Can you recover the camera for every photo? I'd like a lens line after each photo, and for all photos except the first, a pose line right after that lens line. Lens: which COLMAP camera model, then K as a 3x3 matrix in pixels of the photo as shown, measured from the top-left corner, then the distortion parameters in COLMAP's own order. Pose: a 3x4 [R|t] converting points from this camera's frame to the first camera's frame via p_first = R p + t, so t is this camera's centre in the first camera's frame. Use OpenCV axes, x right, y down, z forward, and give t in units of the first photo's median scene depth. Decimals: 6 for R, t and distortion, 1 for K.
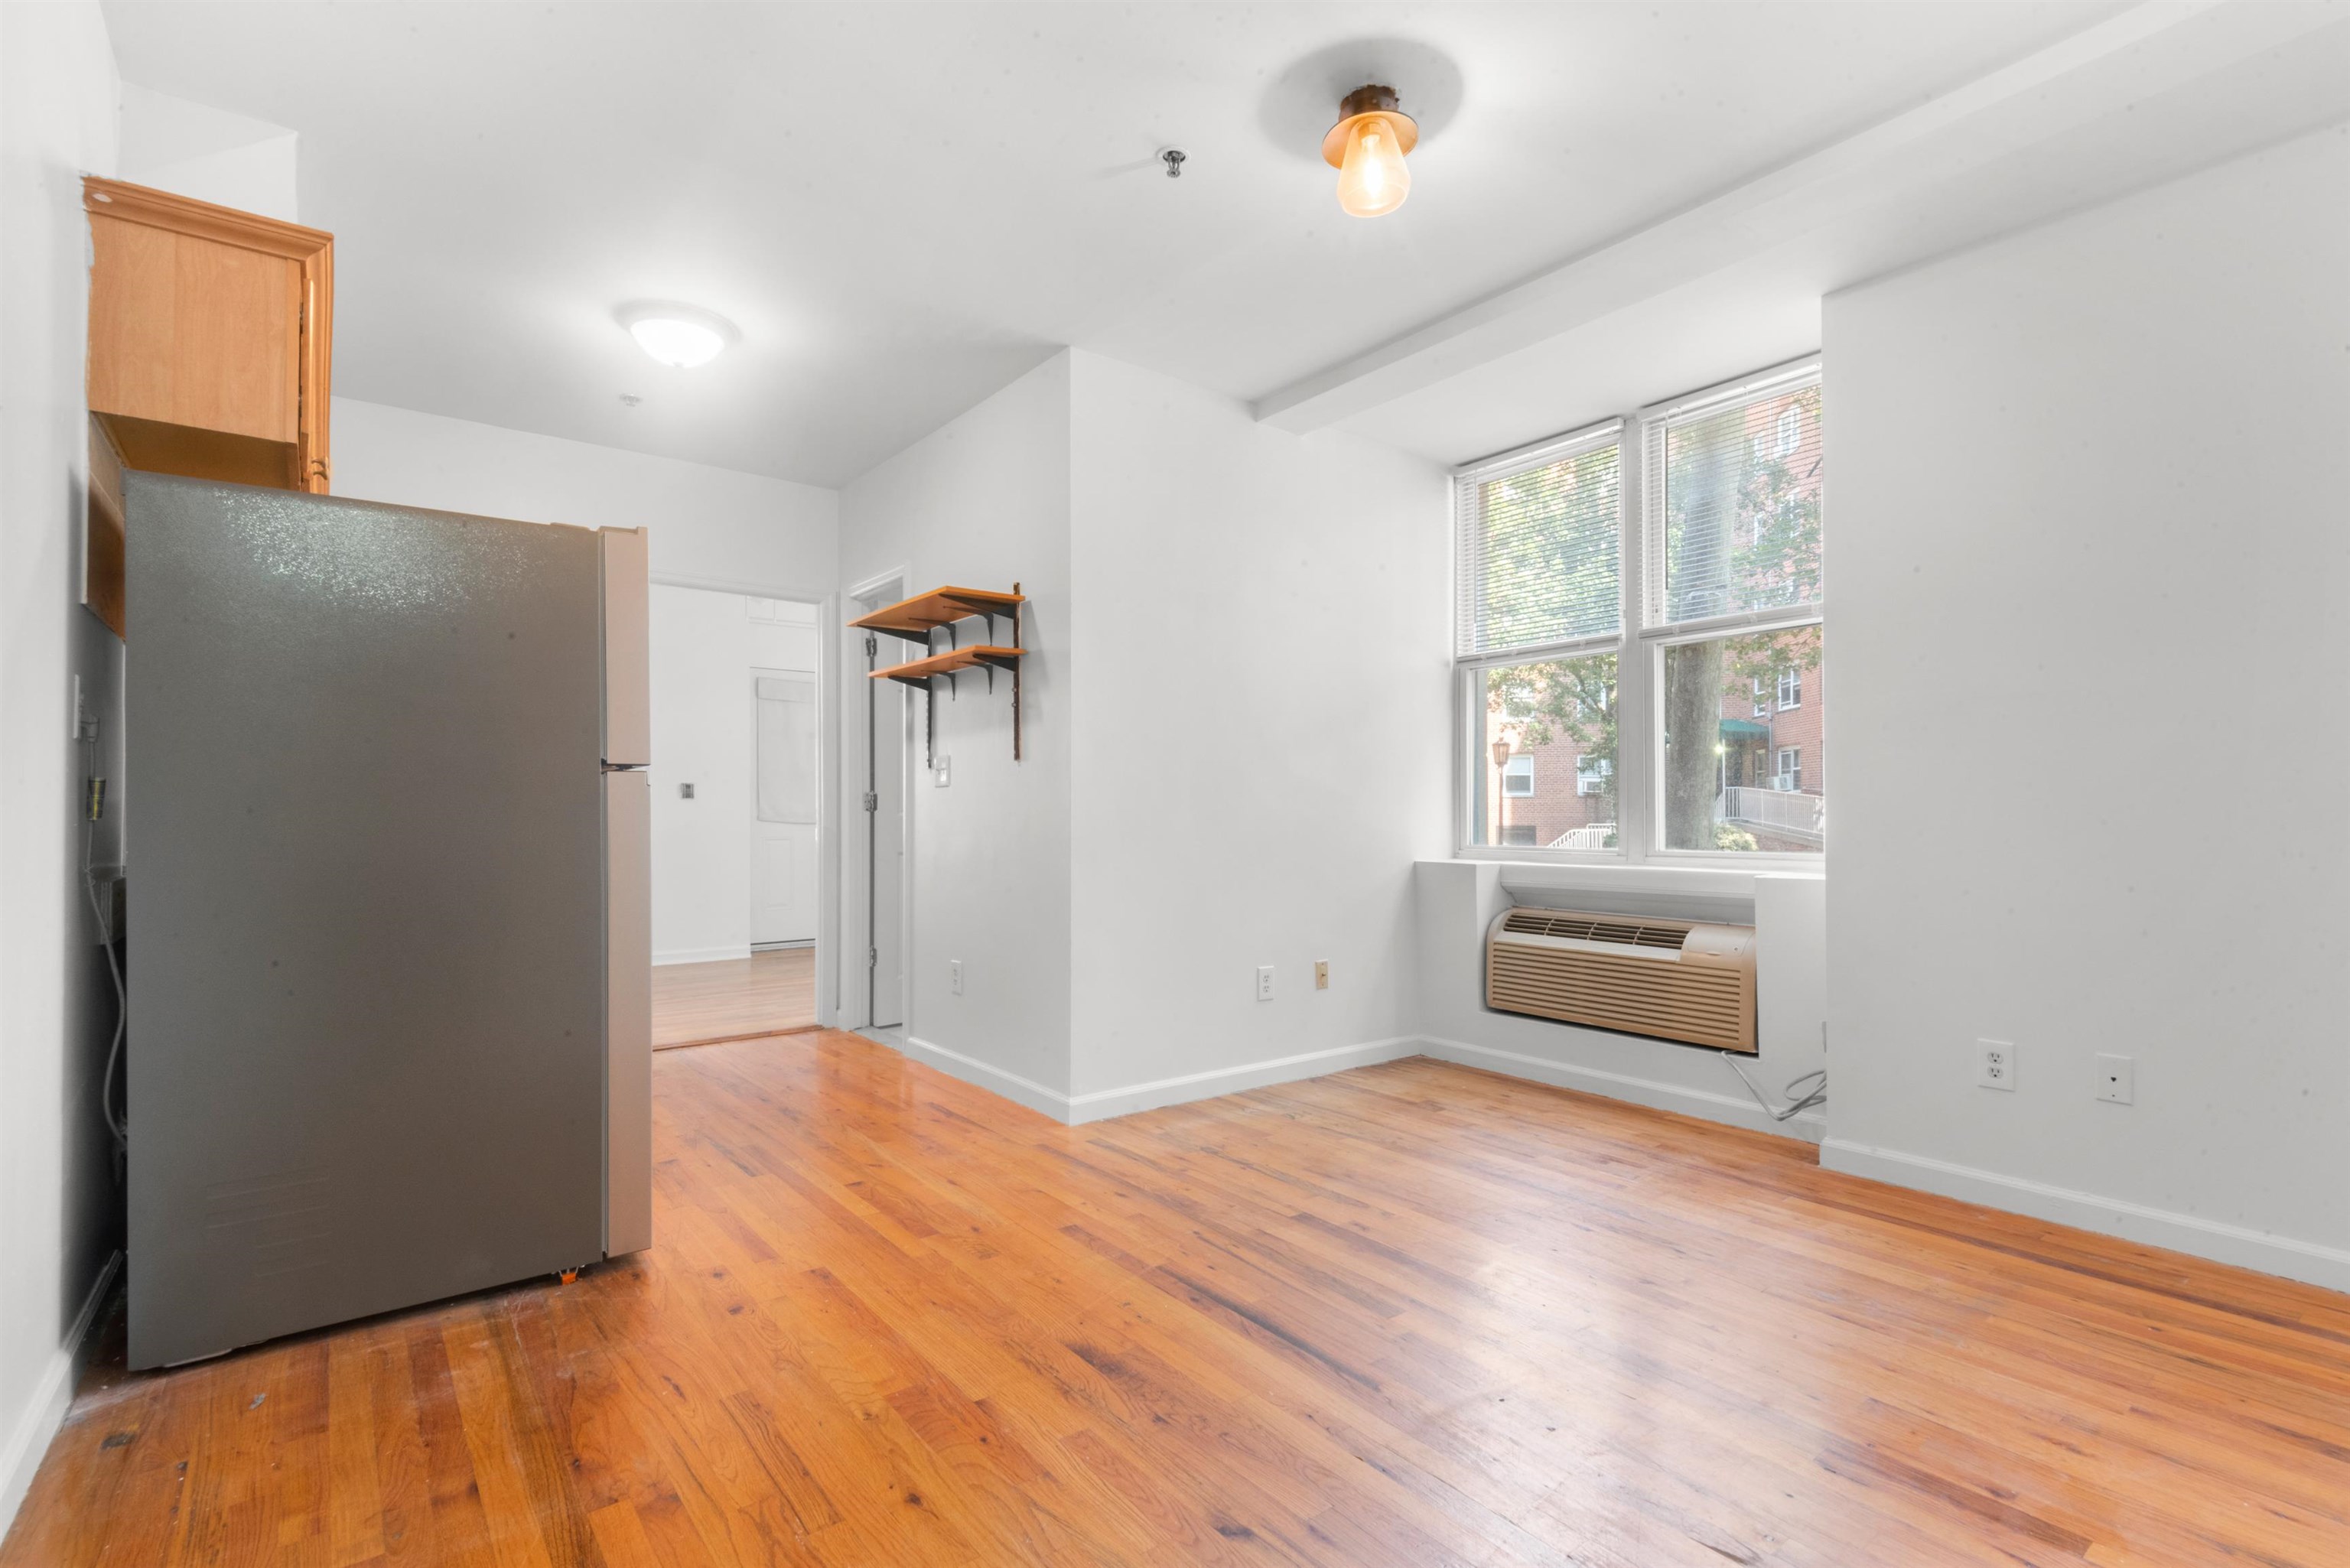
lens RADIAL K [[1073.1, 0, 1138.3], [0, 1073.1, 813.9], [0, 0, 1]] dist [-0.000138, -0.000343]
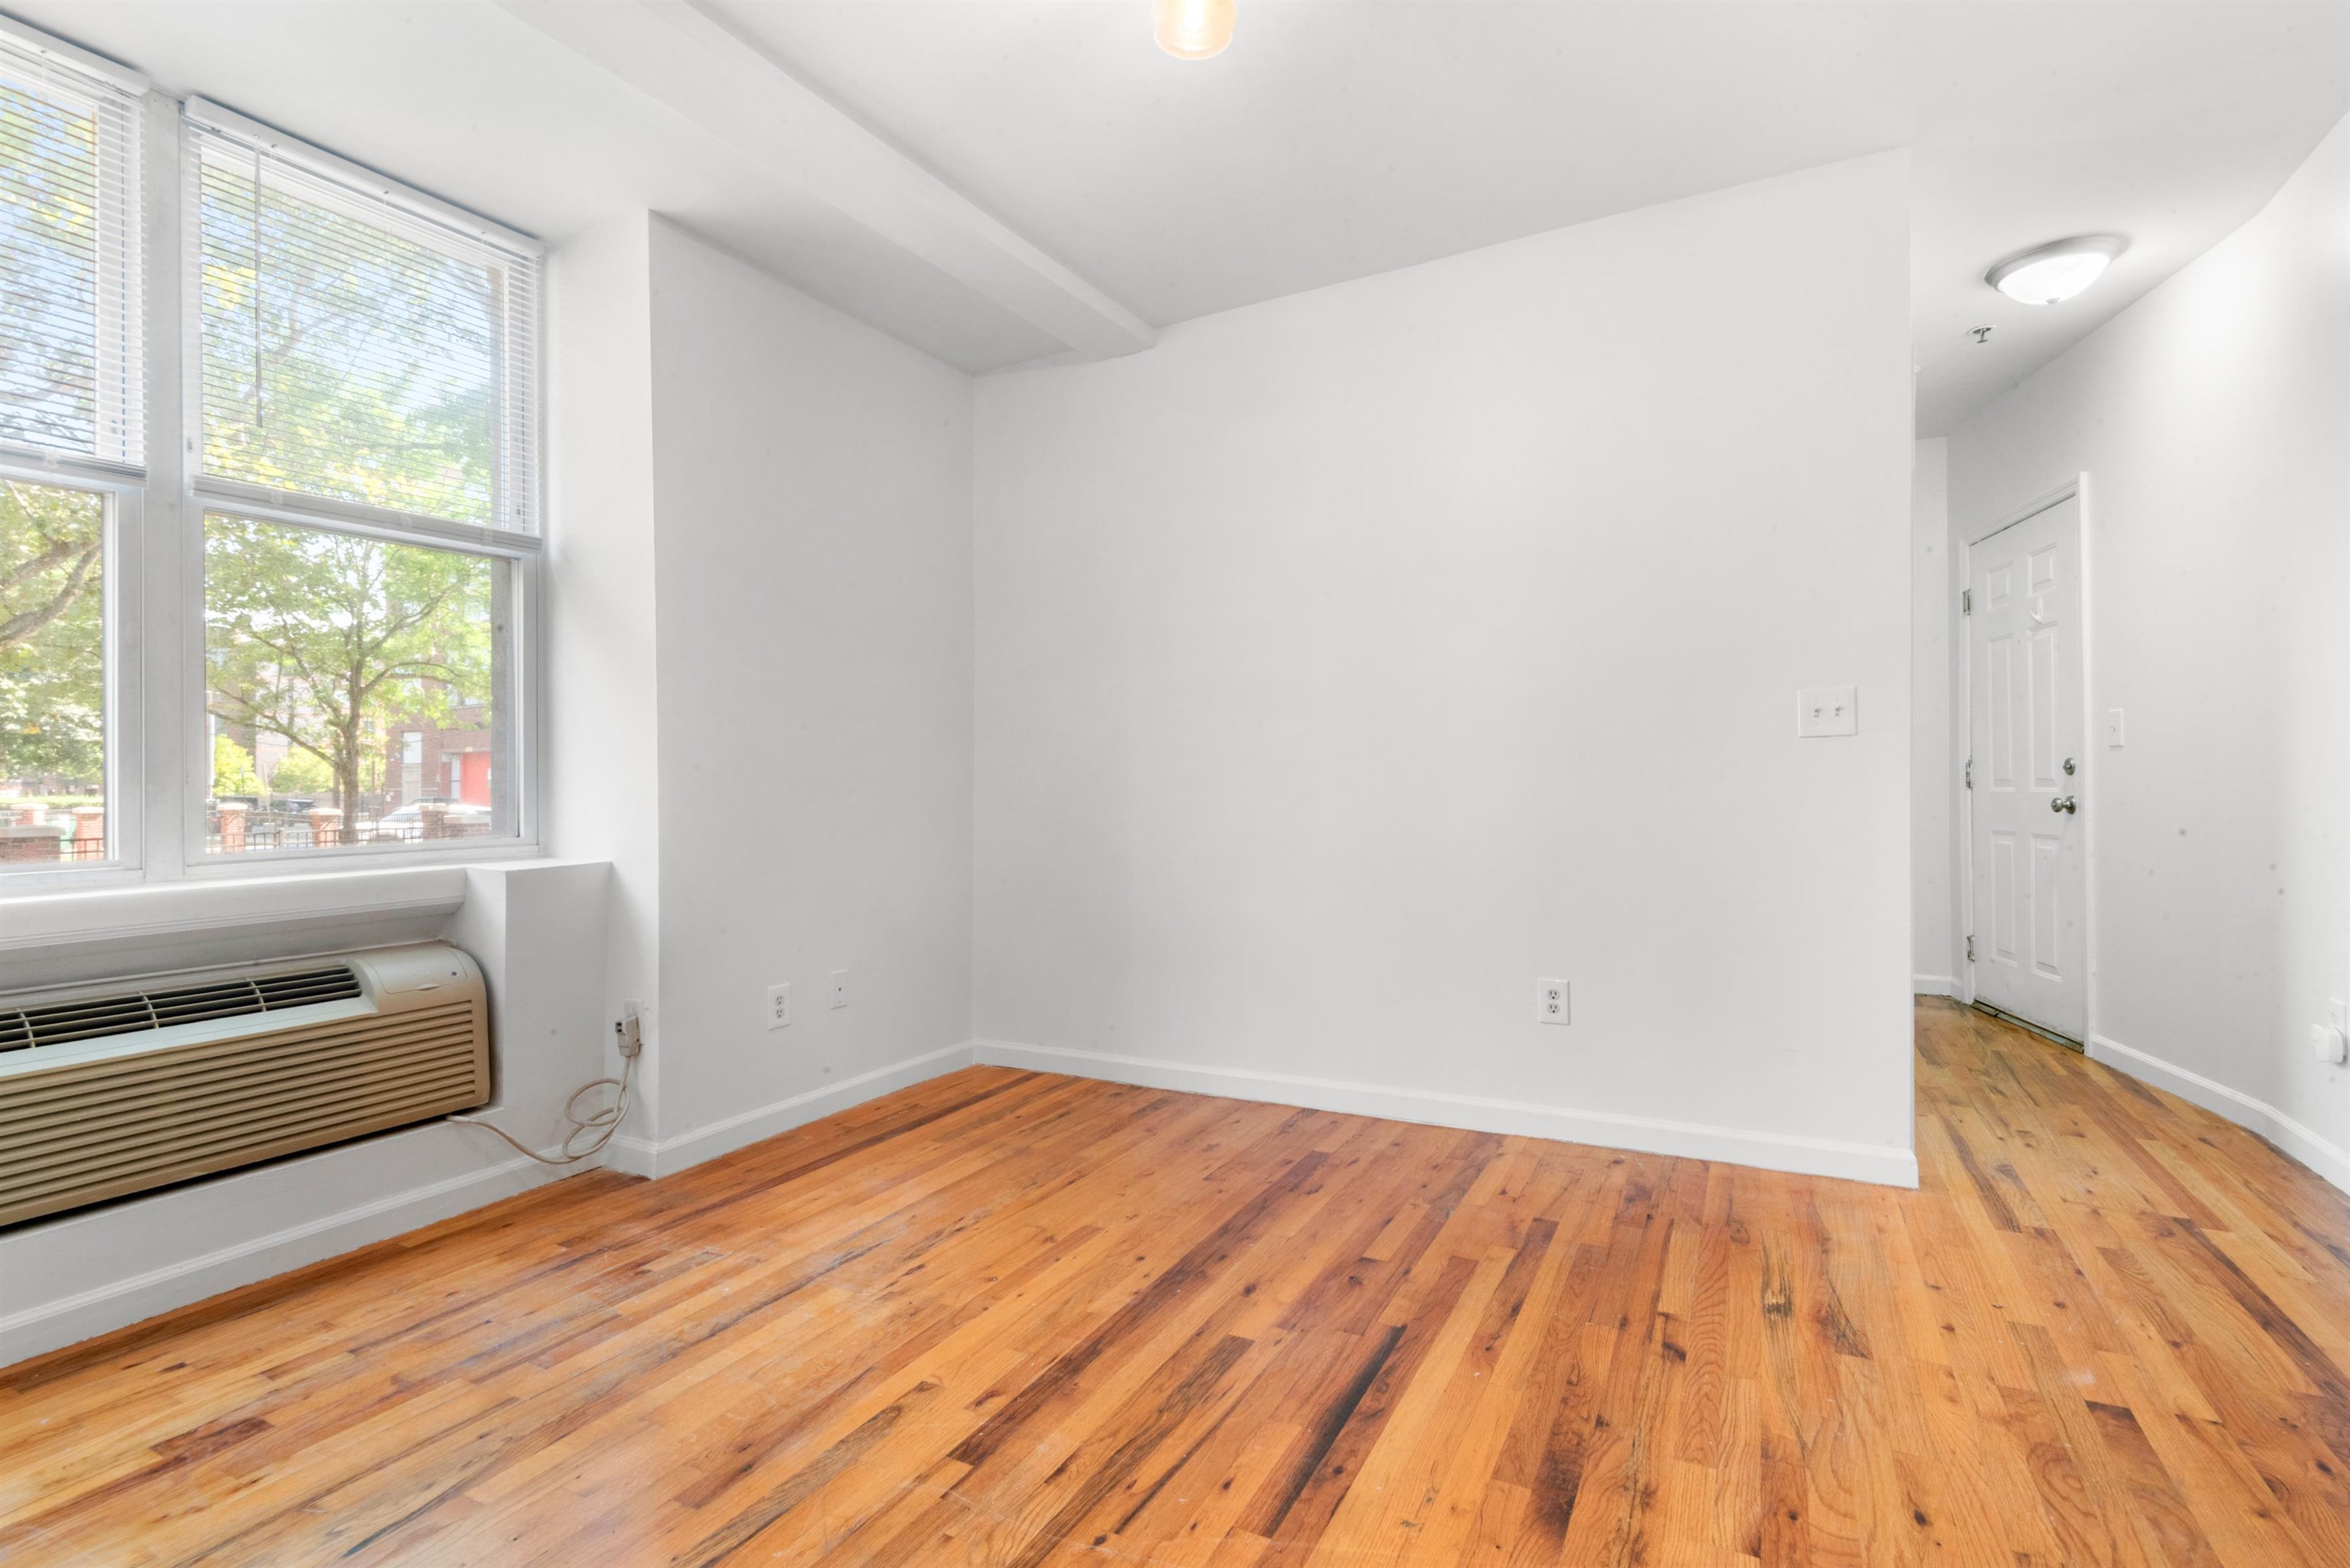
lens RADIAL K [[1102.9, 0, 1197.5], [0, 1102.9, 775.0], [0, 0, 1]] dist [0.041527, -0.024553]
pose [[-0.439109, 0.005585, 0.898416, -0.468727], [0.008888, 0.999959, -0.001873, -0.005268], [-0.898390, 0.007163, -0.439141, 1.148659]]
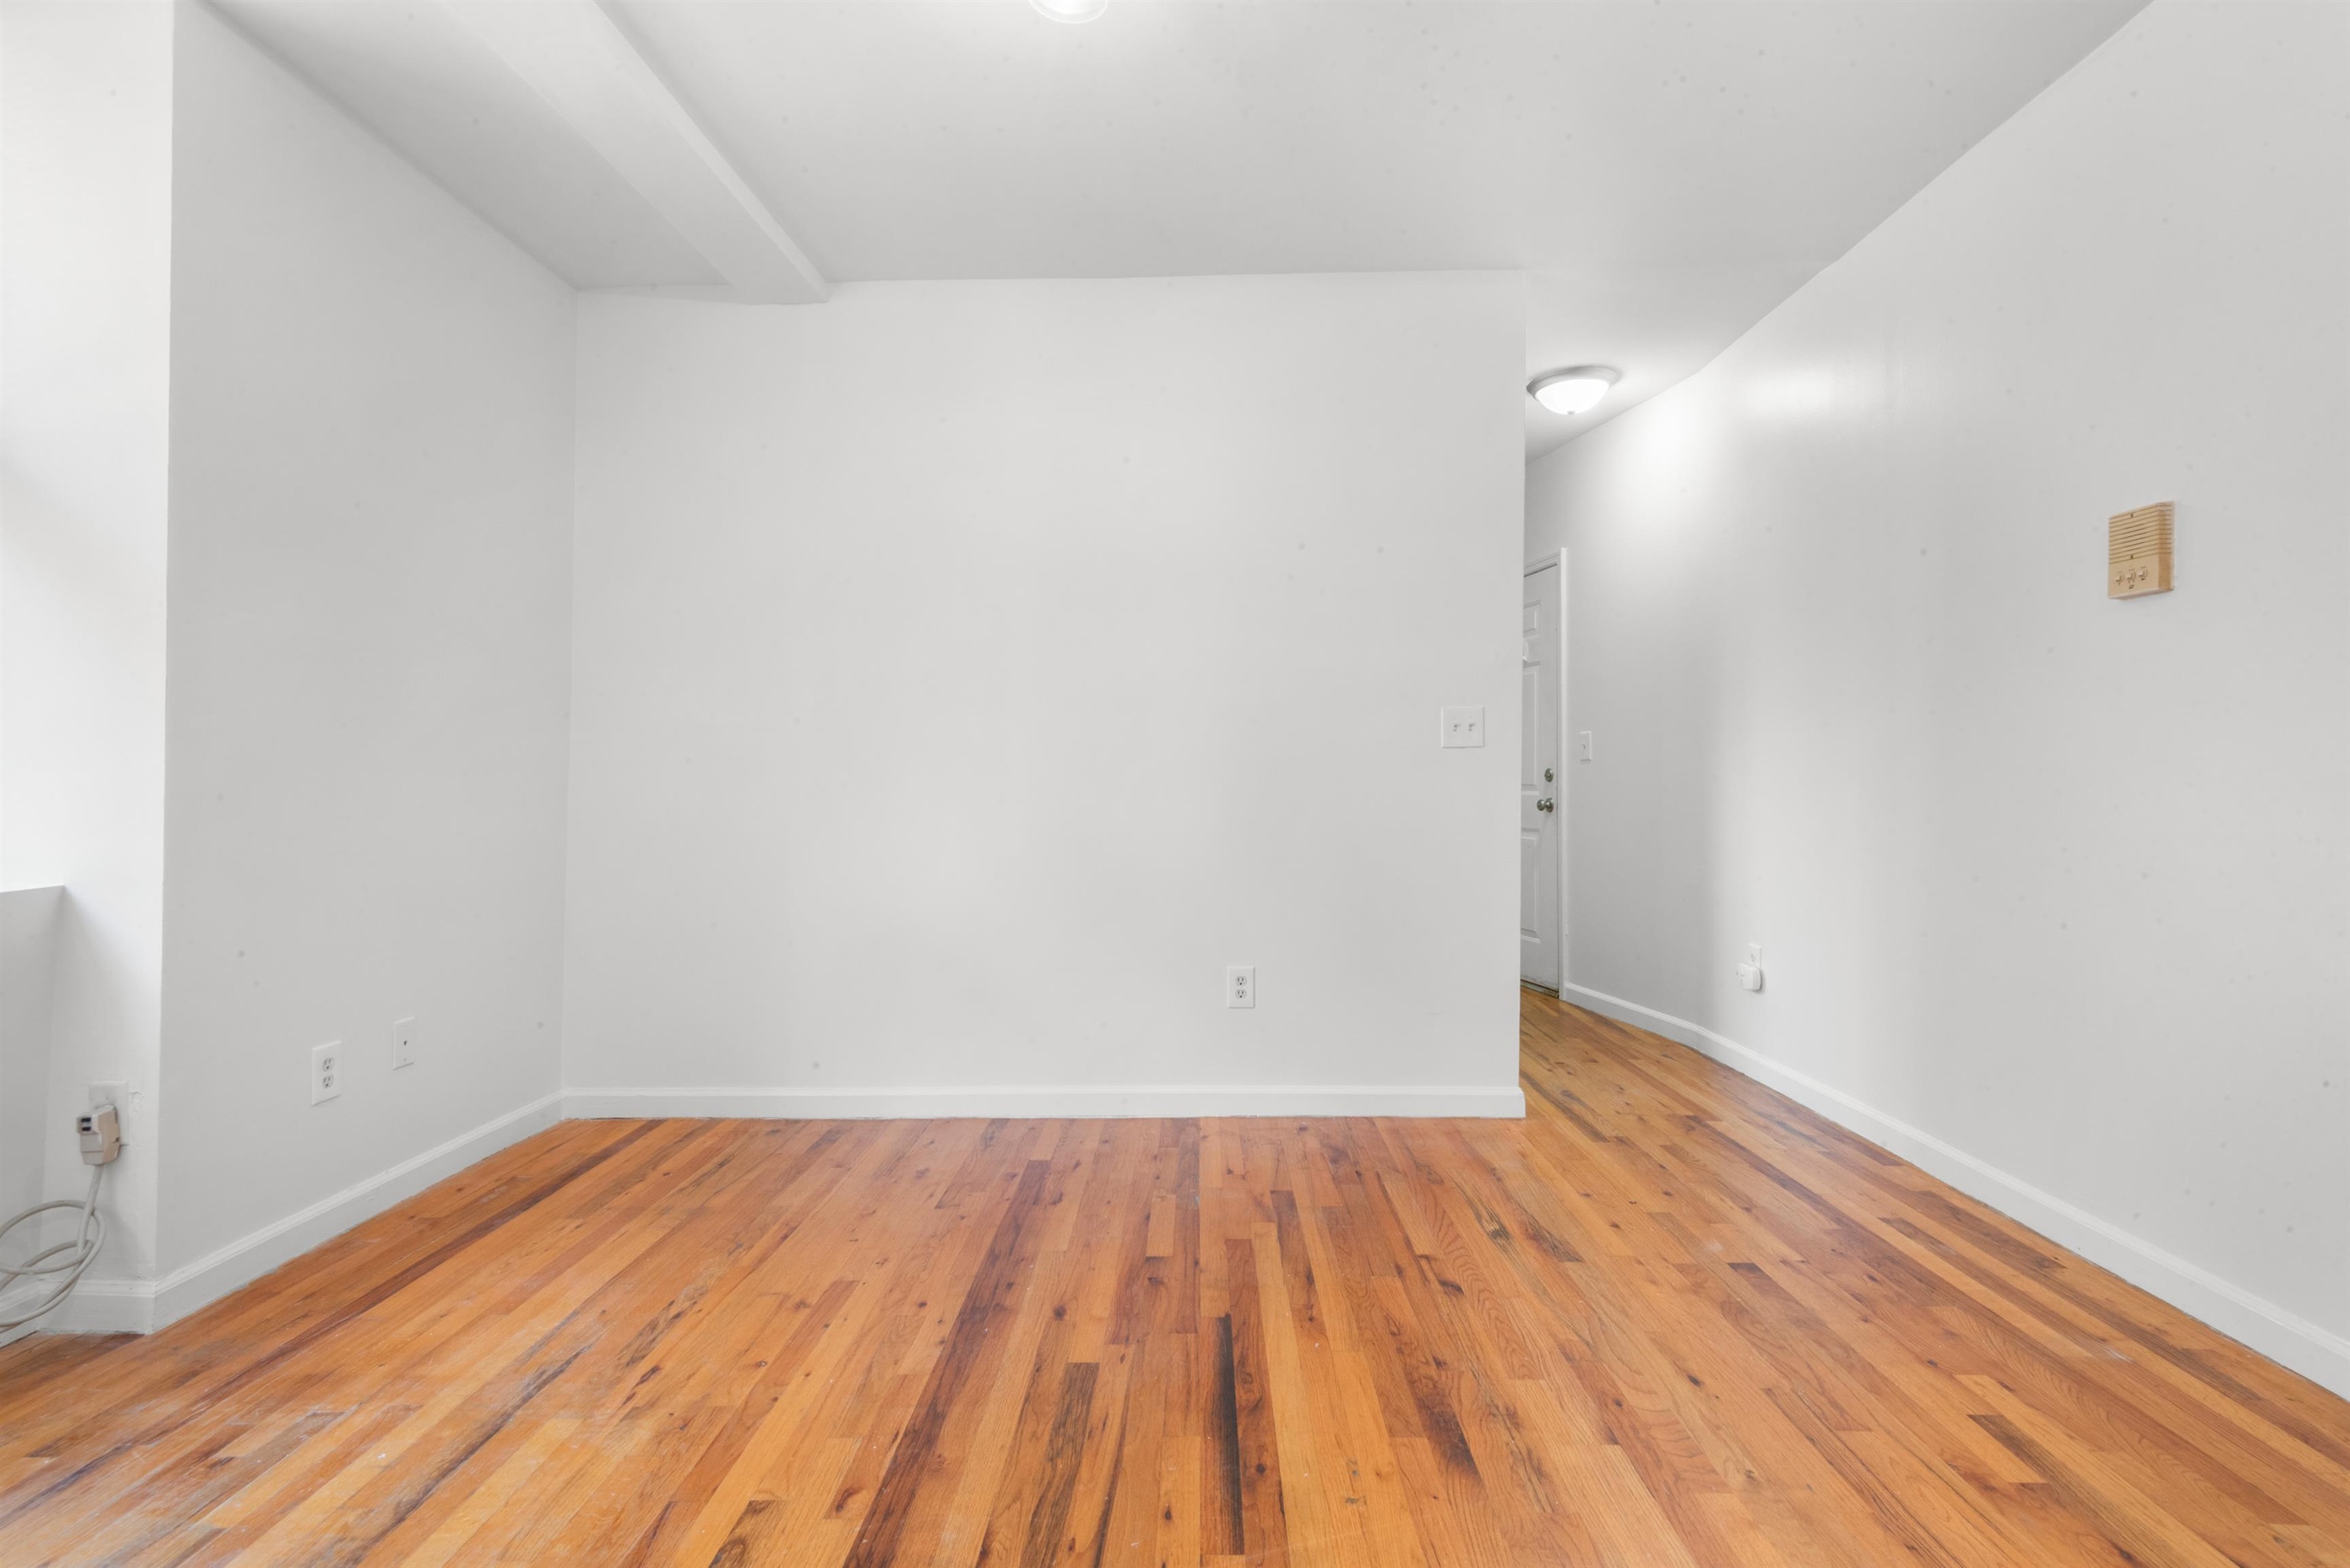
lens RADIAL K [[1091.4, 0, 1180.4], [0, 1091.4, 761.1], [0, 0, 1]] dist [0.041315, -0.024042]
pose [[-0.789503, 0.007485, 0.613701, -0.292795], [-0.002324, 0.999882, -0.015184, -0.002800], [-0.613742, -0.013414, -0.789393, 1.320693]]
